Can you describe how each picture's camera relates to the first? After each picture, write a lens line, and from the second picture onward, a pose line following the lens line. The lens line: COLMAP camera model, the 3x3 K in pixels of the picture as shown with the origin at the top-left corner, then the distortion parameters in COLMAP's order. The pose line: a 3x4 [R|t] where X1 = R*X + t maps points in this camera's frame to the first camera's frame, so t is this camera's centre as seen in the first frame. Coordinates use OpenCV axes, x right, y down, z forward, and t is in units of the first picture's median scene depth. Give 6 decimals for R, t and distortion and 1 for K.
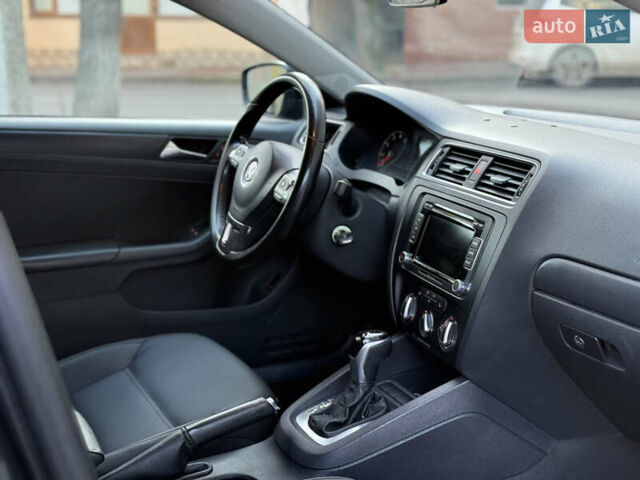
lens RADIAL K [[869.4, 0, 313.1], [0, 869.4, 251.3], [0, 0, 1]] dist [0.208939, -0.553178]
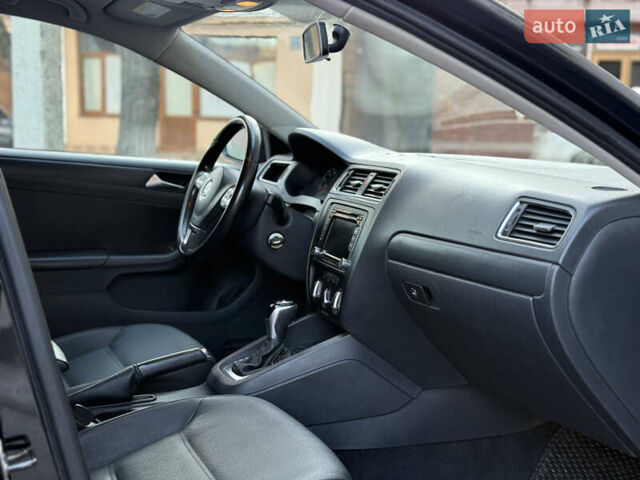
lens RADIAL K [[863.7, 0, 317.9], [0, 863.7, 267.0], [0, 0, 1]] dist [0.221321, -0.594444]
pose [[0.998895, 0.029525, -0.036562, 0.155213], [-0.032994, 0.994618, -0.098213, 0.156904], [0.033465, 0.099311, 0.994494, -0.285103]]
